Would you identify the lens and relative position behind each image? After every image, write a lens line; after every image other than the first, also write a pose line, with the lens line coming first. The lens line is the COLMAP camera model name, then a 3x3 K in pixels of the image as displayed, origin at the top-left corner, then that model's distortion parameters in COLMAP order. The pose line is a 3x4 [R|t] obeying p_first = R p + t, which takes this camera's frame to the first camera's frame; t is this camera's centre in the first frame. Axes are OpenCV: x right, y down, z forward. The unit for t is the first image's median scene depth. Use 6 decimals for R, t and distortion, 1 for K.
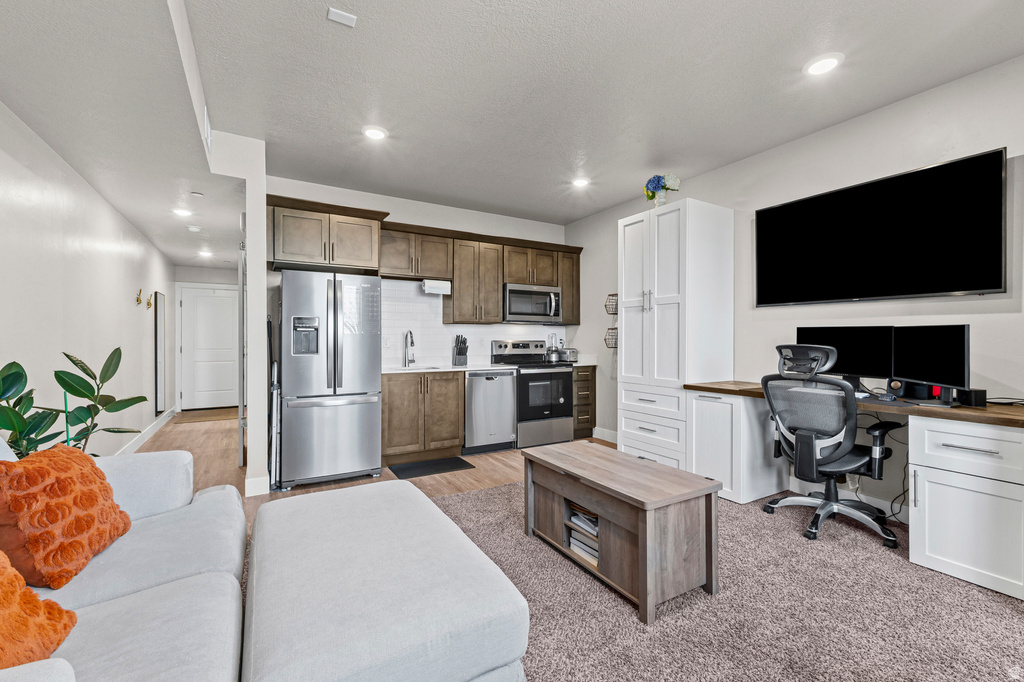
lens RADIAL K [[433.7, 0, 518.1], [0, 433.7, 340.3], [0, 0, 1]] dist [-0.002550, -0.000094]
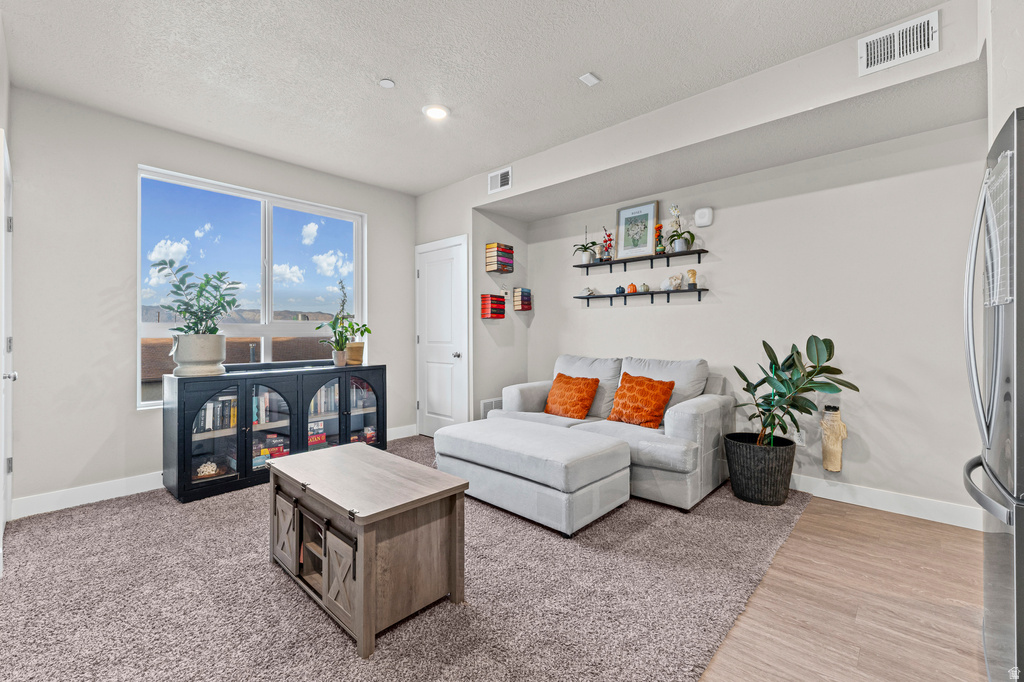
lens RADIAL K [[433.7, 0, 520.9], [0, 433.7, 333.8], [0, 0, 1]] dist [-0.002550, -0.000094]
pose [[-0.957456, 0.002038, -0.288571, 0.096368], [0.000865, 0.999991, 0.004192, 0.003400], [0.288577, 0.003764, -0.957449, 1.250491]]
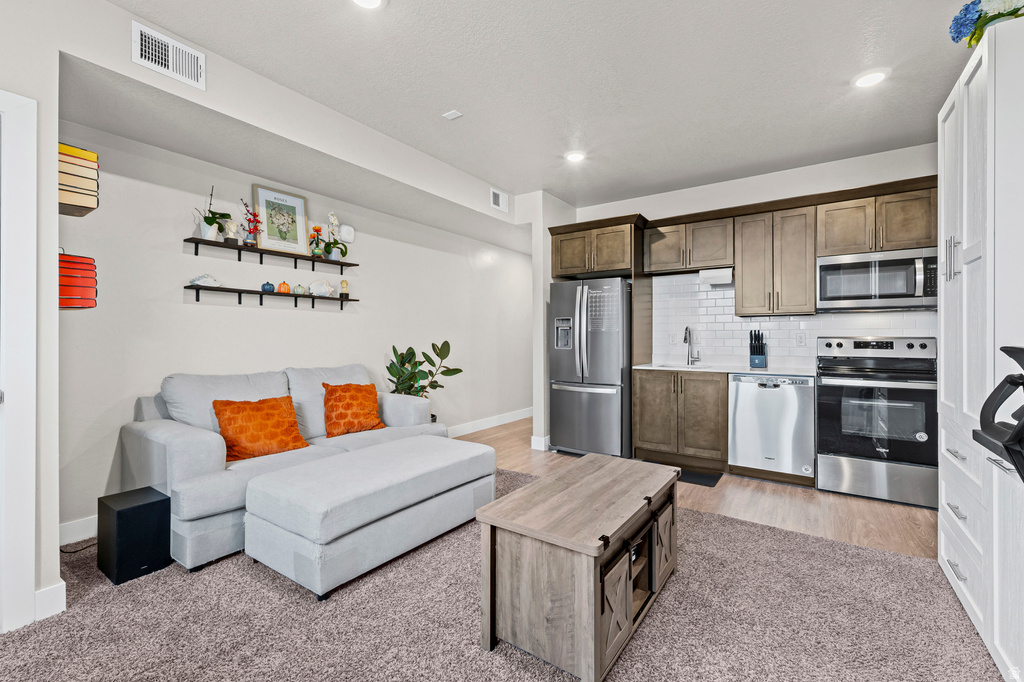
lens RADIAL K [[433.7, 0, 517.5], [0, 433.7, 336.7], [0, 0, 1]] dist [-0.002550, -0.000094]
pose [[0.416181, -0.002190, -0.909279, 0.579326], [0.000739, 0.999998, -0.002071, 0.001898], [0.909282, 0.000190, 0.416181, 0.341641]]
